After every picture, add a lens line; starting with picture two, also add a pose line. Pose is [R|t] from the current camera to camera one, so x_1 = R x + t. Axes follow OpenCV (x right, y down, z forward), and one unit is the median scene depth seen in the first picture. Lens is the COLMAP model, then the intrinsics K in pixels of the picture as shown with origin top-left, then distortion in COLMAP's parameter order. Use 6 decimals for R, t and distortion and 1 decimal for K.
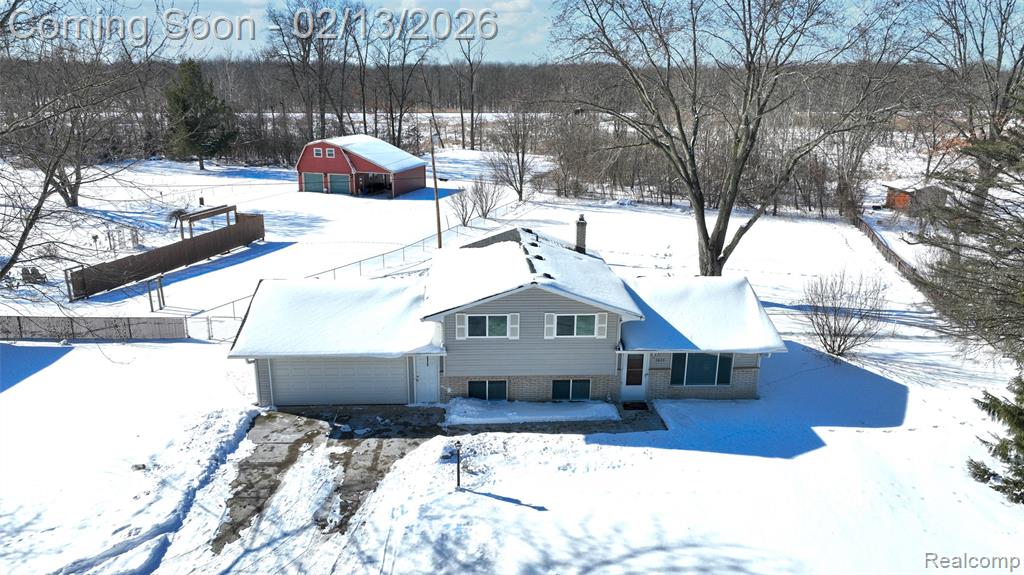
lens RADIAL K [[718.3, 0, 515.5], [0, 718.3, 285.5], [0, 0, 1]] dist [0.004582, 0.011783]
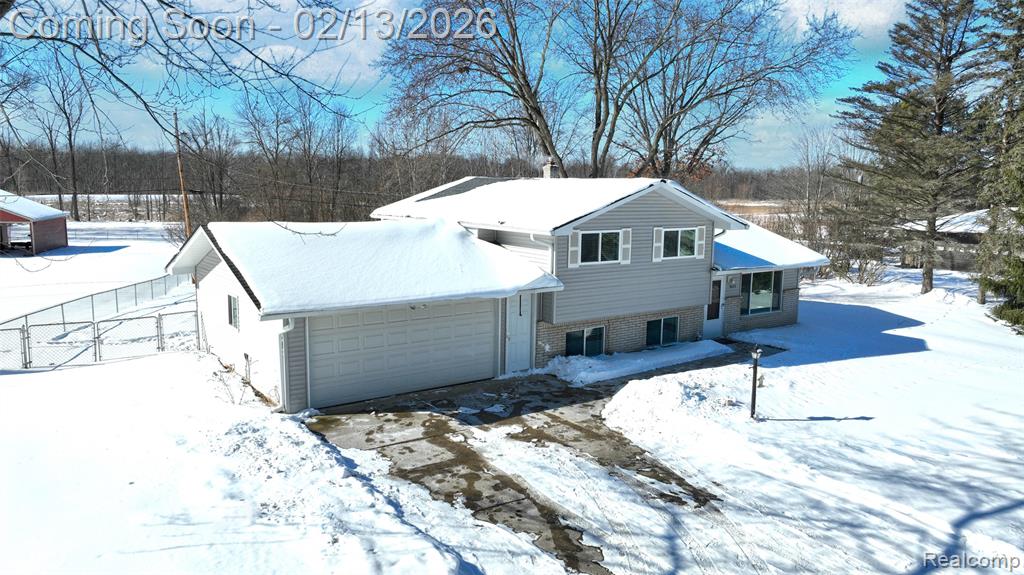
lens RADIAL K [[720.4, 0, 515.3], [0, 720.4, 275.1], [0, 0, 1]] dist [0.011583, 0.002719]
pose [[0.837522, -0.066170, 0.542382, -0.535693], [0.144987, 0.983969, -0.103840, 0.153818], [-0.526816, 0.165607, 0.833690, 0.433622]]
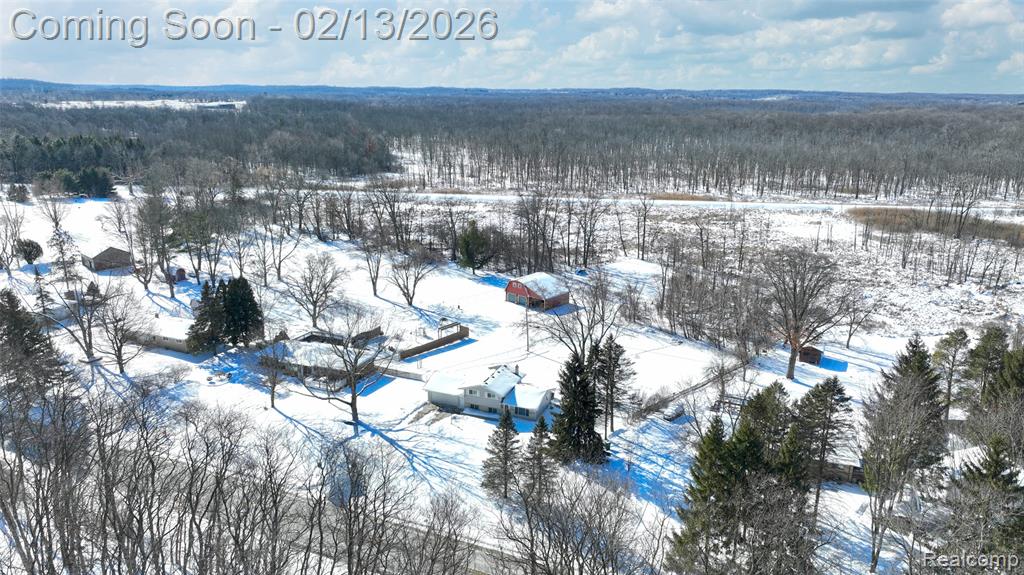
lens RADIAL K [[718.3, 0, 515.5], [0, 718.3, 285.5], [0, 0, 1]] dist [0.004582, 0.011783]
pose [[0.902706, 0.110458, -0.415838, 2.008542], [-0.118195, 0.992964, 0.007179, -0.673892], [0.413705, 0.042670, 0.909410, -3.009843]]
